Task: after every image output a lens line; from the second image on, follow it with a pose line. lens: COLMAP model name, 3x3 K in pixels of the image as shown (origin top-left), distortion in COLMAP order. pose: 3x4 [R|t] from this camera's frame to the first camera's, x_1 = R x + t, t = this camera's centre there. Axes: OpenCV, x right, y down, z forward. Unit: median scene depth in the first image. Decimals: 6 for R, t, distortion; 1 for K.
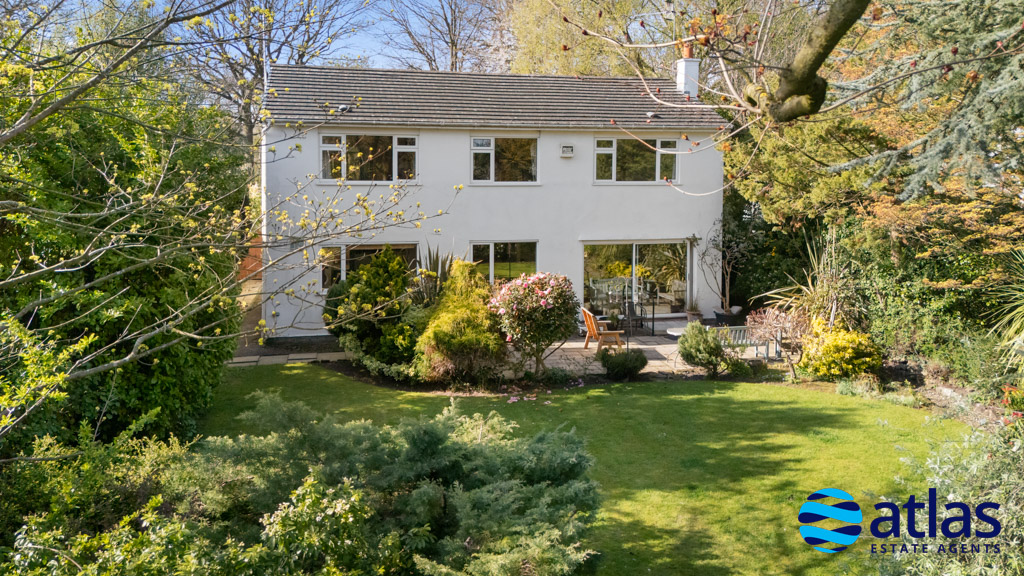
lens RADIAL K [[747.2, 0, 513.1], [0, 747.2, 254.2], [0, 0, 1]] dist [-0.000645, -0.001867]
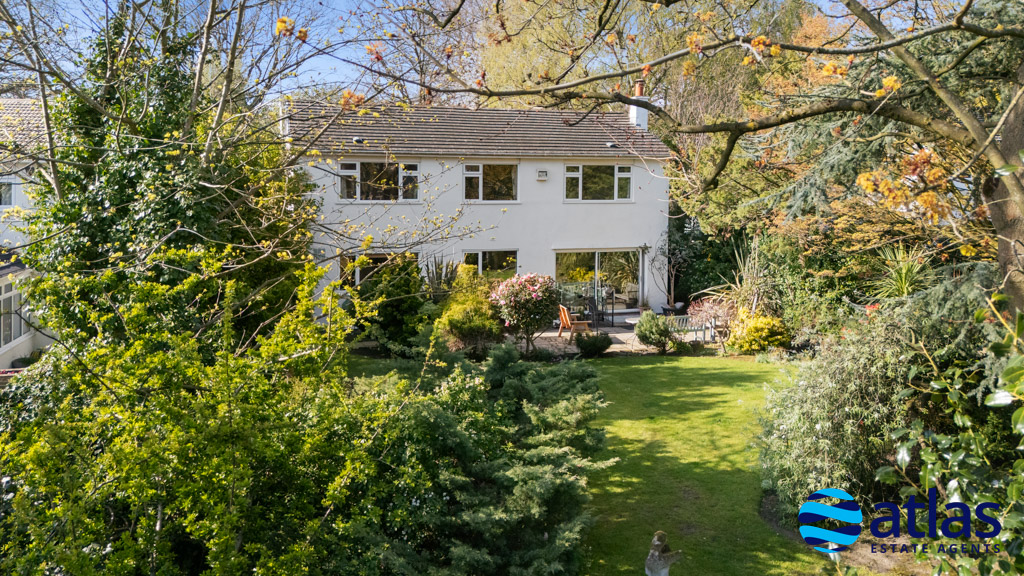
lens RADIAL K [[729.6, 0, 512.0], [0, 729.6, 288.0], [0, 0, 1]] dist [0.001885, 0.000024]
pose [[0.997644, -0.009997, 0.067874, -0.068264], [0.008178, 0.999601, 0.027038, 0.014311], [-0.068117, -0.026419, 0.997328, -0.210405]]
